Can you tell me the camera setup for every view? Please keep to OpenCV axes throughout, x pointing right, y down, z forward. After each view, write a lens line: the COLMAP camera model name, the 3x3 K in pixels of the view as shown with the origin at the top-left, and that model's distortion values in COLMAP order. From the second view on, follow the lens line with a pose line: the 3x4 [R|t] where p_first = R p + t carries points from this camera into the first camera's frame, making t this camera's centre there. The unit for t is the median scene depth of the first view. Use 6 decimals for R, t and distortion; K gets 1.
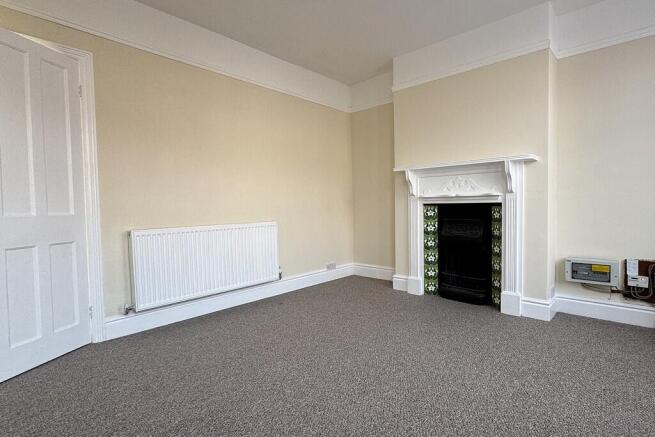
lens RADIAL K [[405.2, 0, 327.5], [0, 405.2, 218.5], [0, 0, 1]] dist [-0.004130, -0.000640]
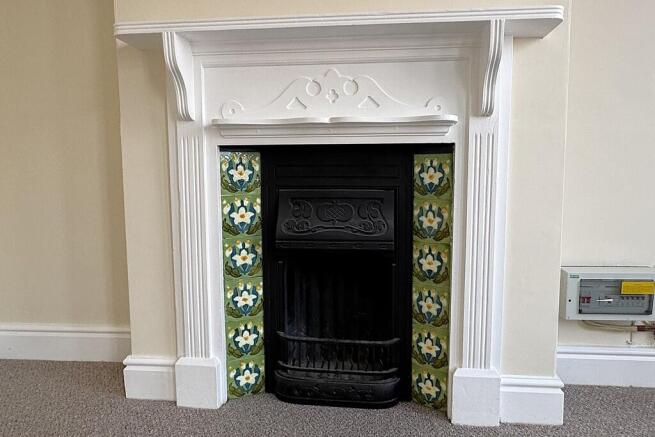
lens RADIAL K [[405.2, 0, 327.5], [0, 405.2, 218.5], [0, 0, 1]] dist [-0.004130, -0.000640]
pose [[0.738103, -0.051200, 0.672743, 0.072668], [0.016348, 0.998181, 0.058031, 0.006930], [-0.674490, -0.031835, 0.737597, 0.705290]]
